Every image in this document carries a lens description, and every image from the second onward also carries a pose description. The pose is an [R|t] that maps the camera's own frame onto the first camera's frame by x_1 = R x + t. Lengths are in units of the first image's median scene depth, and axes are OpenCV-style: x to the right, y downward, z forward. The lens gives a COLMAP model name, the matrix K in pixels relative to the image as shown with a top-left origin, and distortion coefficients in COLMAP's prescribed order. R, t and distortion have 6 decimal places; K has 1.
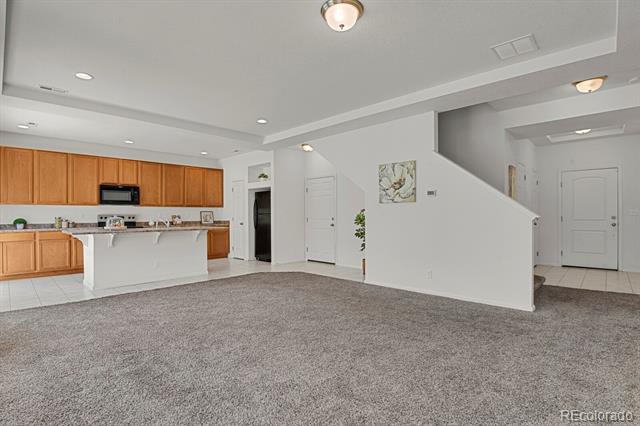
lens RADIAL K [[313.3, 0, 321.4], [0, 313.3, 214.9], [0, 0, 1]] dist [-0.022983, -0.003889]
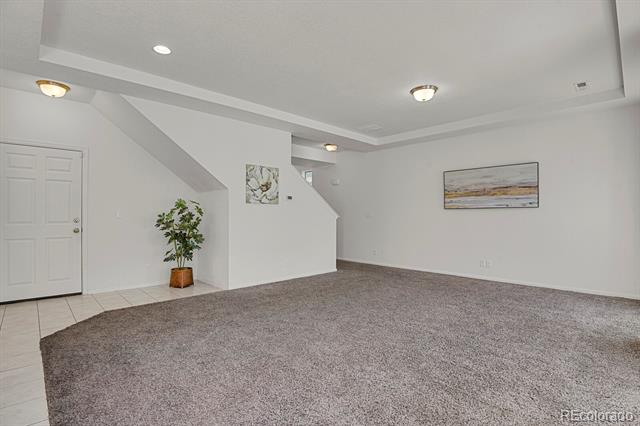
lens RADIAL K [[313.3, 0, 319.3], [0, 313.3, 214.9], [0, 0, 1]] dist [-0.022983, -0.003889]
pose [[0.047118, 0.009577, 0.998843, -0.600625], [-0.002553, 0.999952, -0.009468, 0.006803], [-0.998886, -0.002104, 0.047140, 0.555788]]
